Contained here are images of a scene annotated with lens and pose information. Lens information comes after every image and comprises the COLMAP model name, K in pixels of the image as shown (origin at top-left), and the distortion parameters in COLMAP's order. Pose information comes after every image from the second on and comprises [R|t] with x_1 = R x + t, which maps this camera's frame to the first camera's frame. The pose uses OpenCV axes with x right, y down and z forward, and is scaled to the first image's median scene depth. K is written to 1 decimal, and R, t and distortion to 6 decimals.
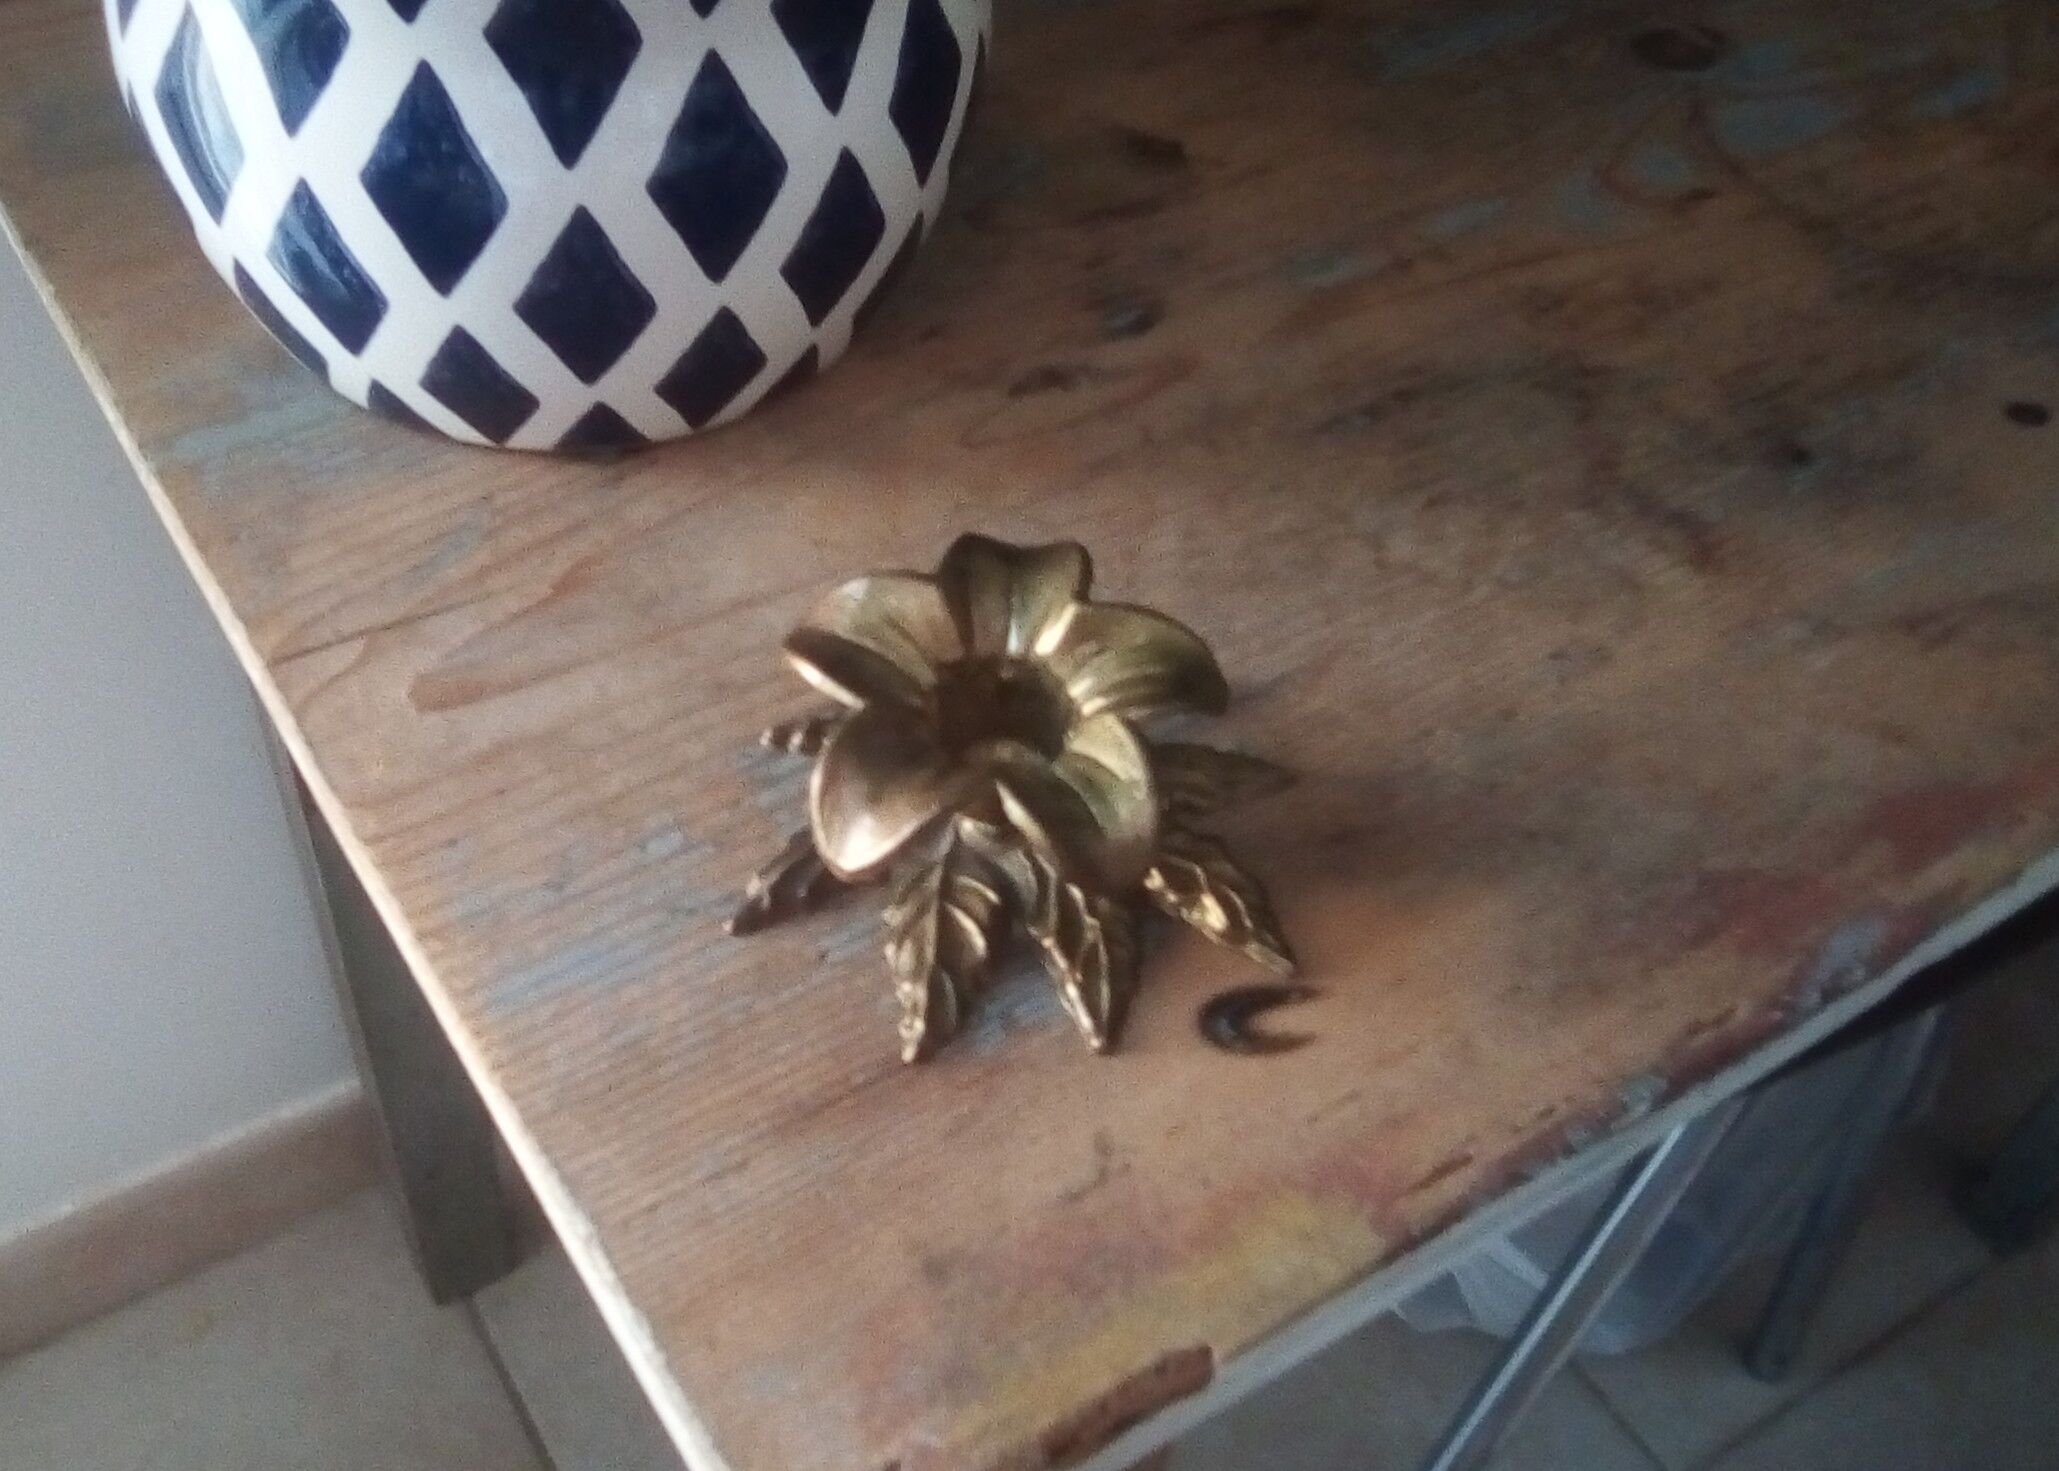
lens RADIAL K [[2061.6, 0, 837.1], [0, 2061.6, 736.9], [0, 0, 1]] dist [-0.003122, -0.051033]
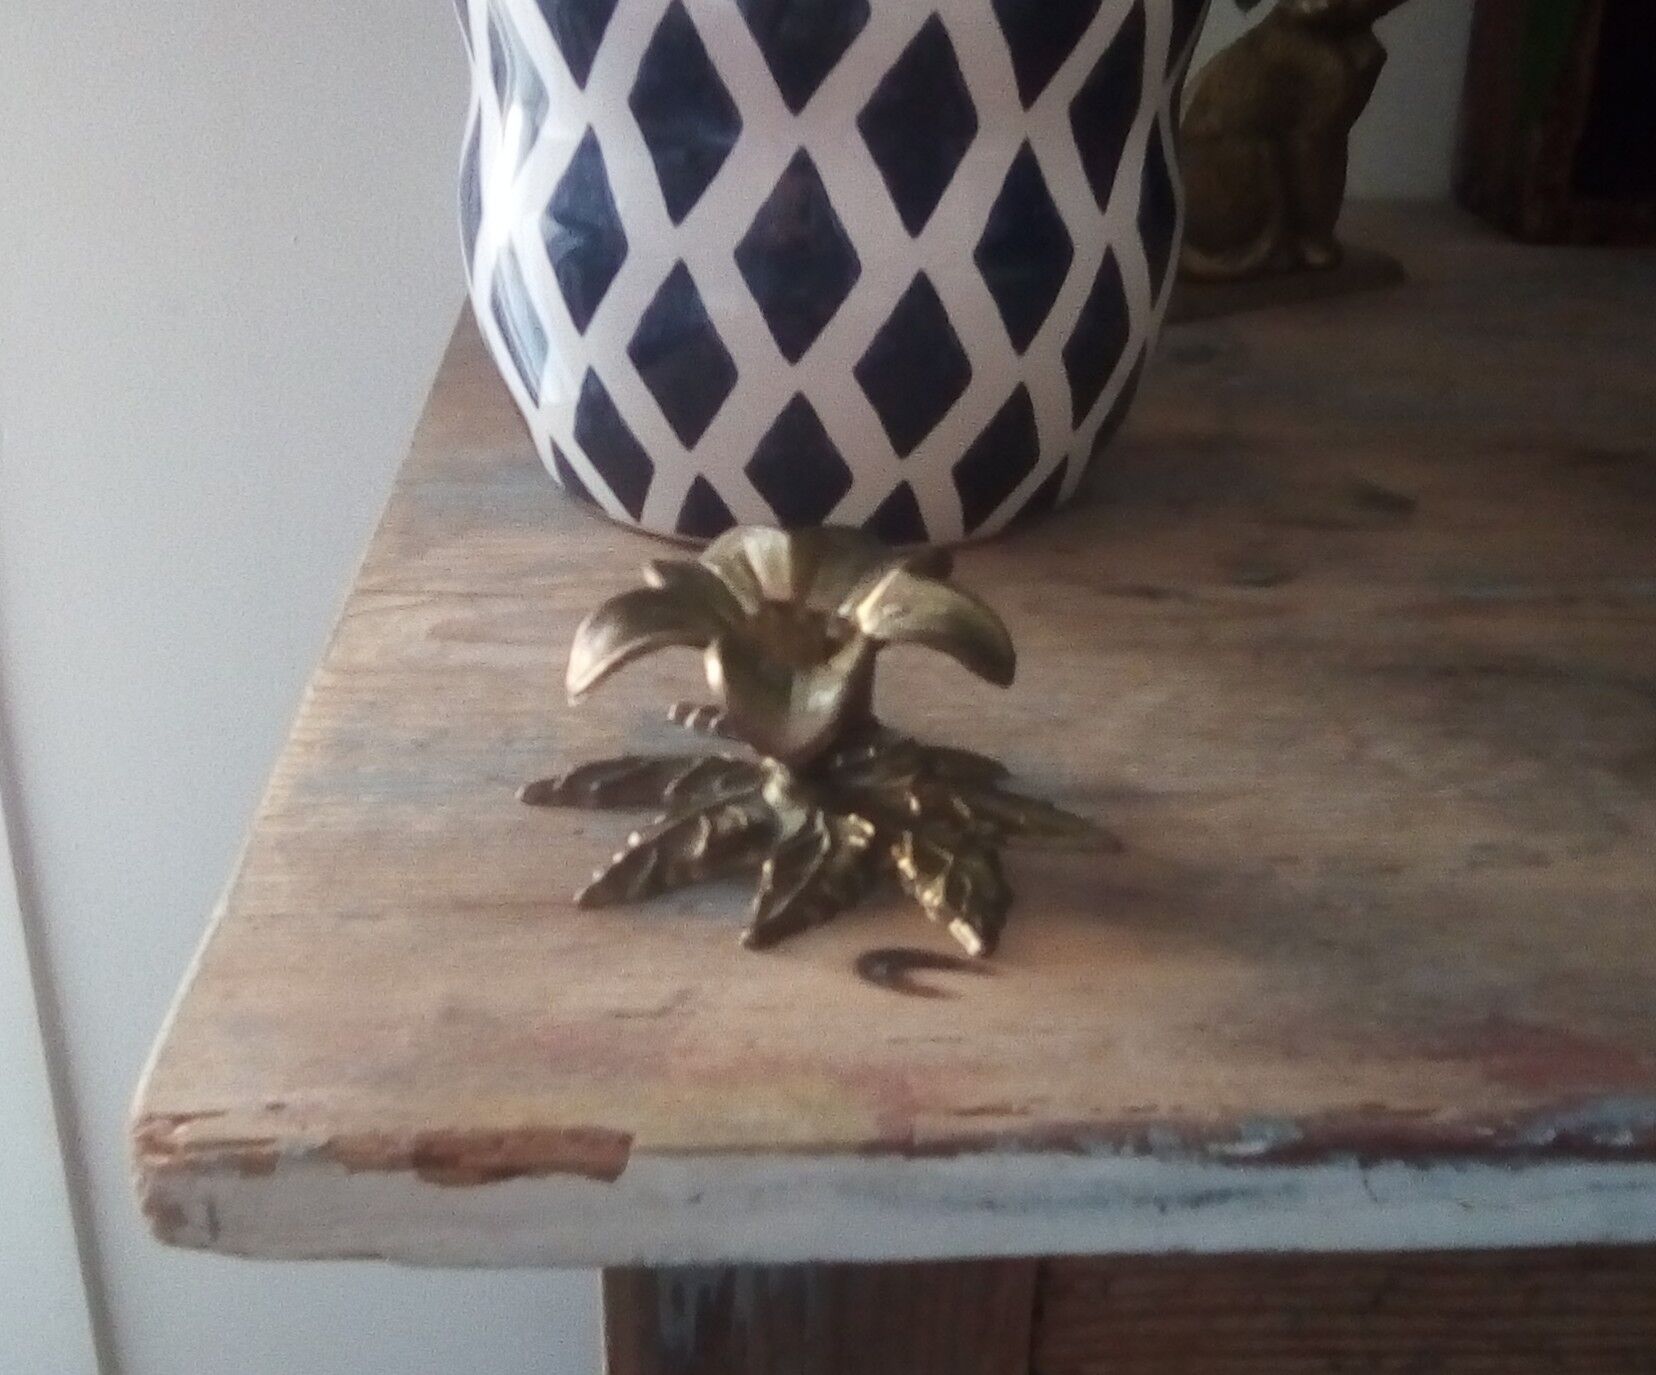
lens RADIAL K [[2081.9, 0, 828.8], [0, 2081.9, 612.3], [0, 0, 1]] dist [-0.015763, -0.002523]
pose [[0.885910, 0.179524, -0.427708, 0.514886], [-0.347599, 0.867487, -0.355867, 0.327472], [0.307144, 0.463937, 0.830918, 0.110294]]
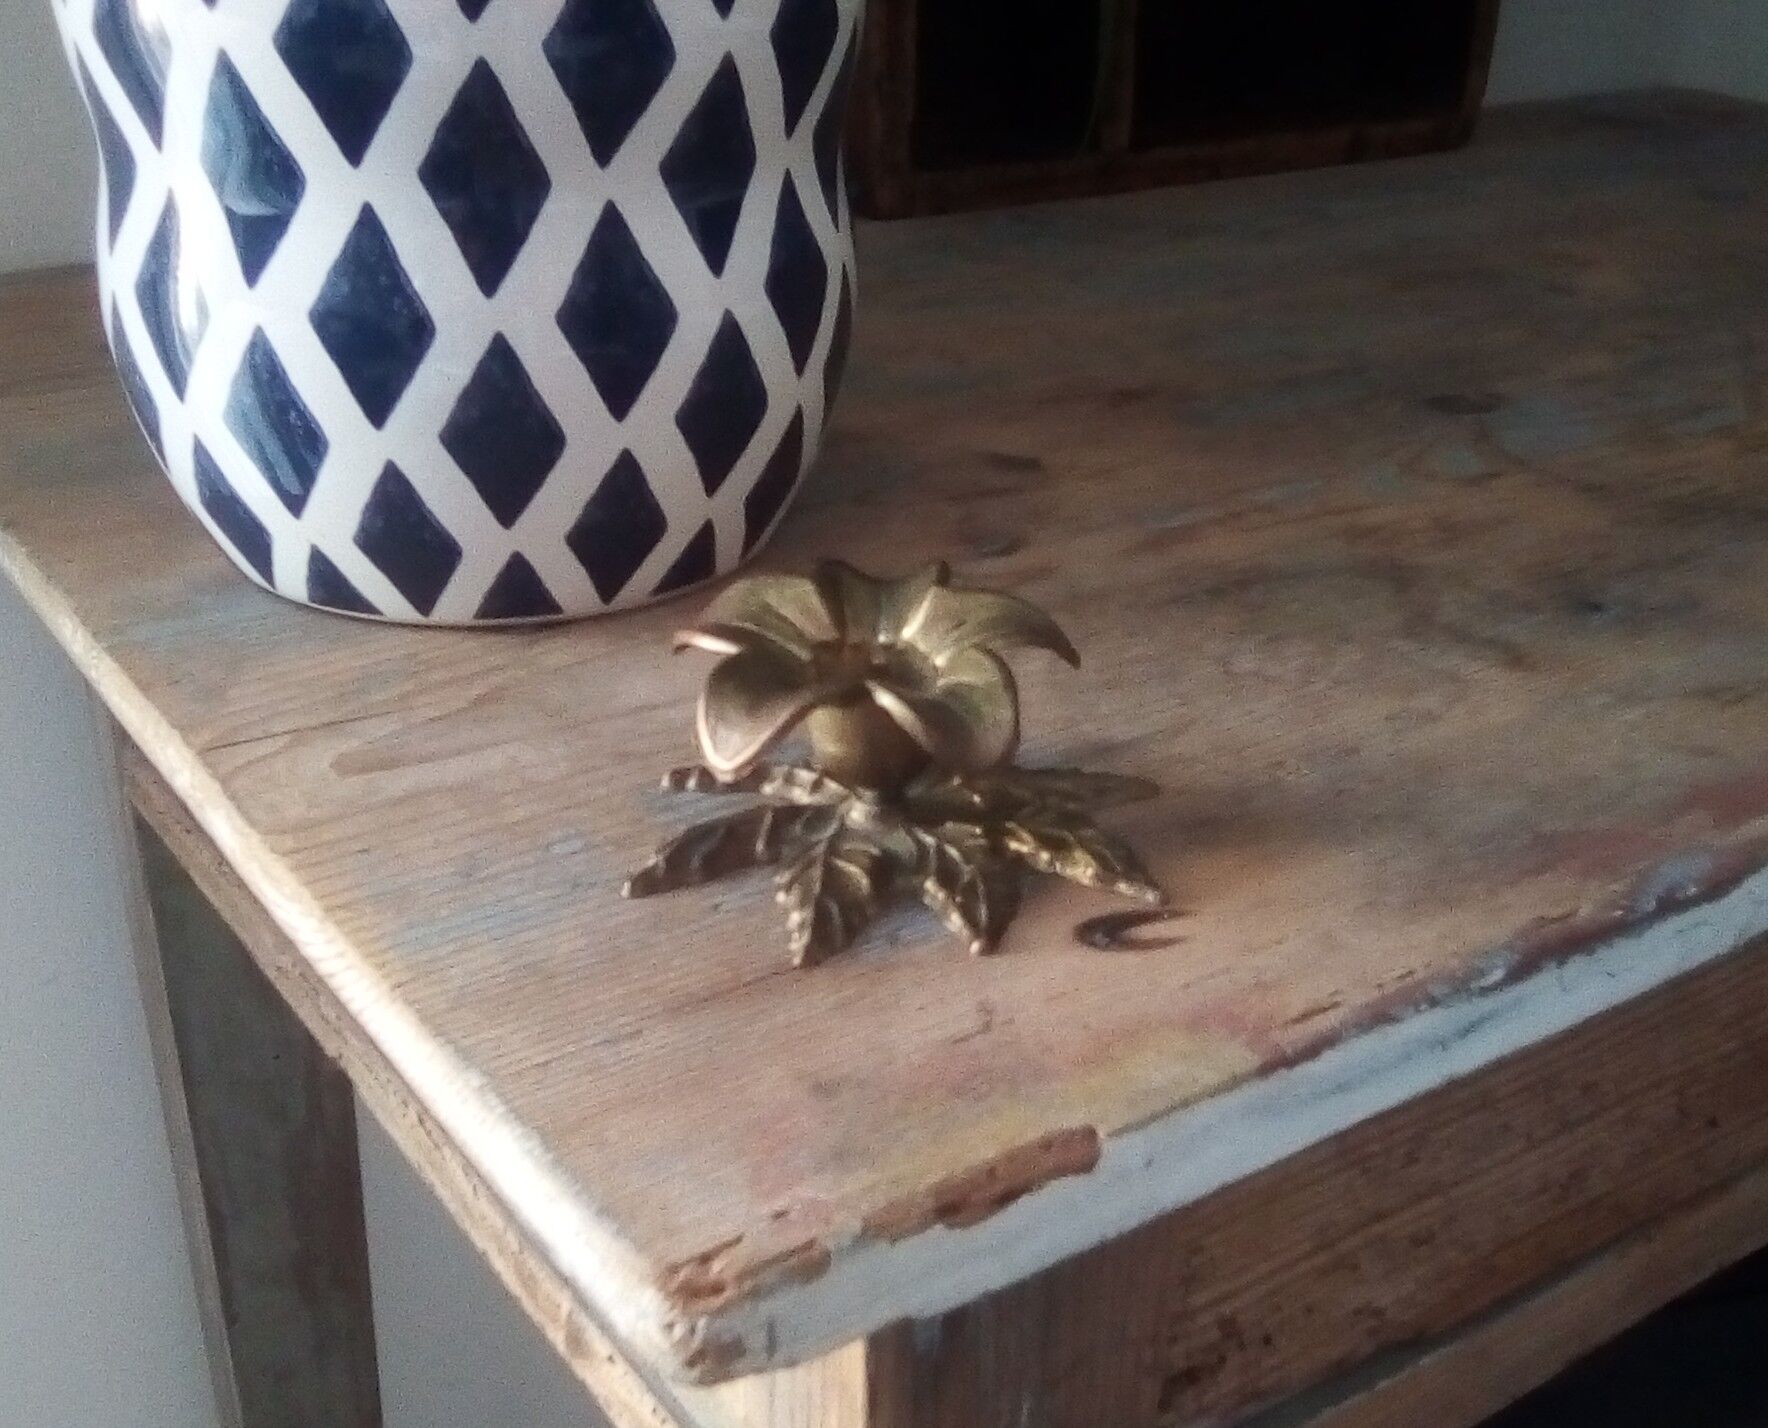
lens RADIAL K [[2073.4, 0, 883.2], [0, 2073.4, 794.5], [0, 0, 1]] dist [-0.025647, 0.026040]
pose [[0.998320, -0.033885, 0.047003, 0.029073], [0.048451, 0.933078, -0.356395, 0.416394], [-0.031781, 0.358074, 0.933152, -0.005473]]
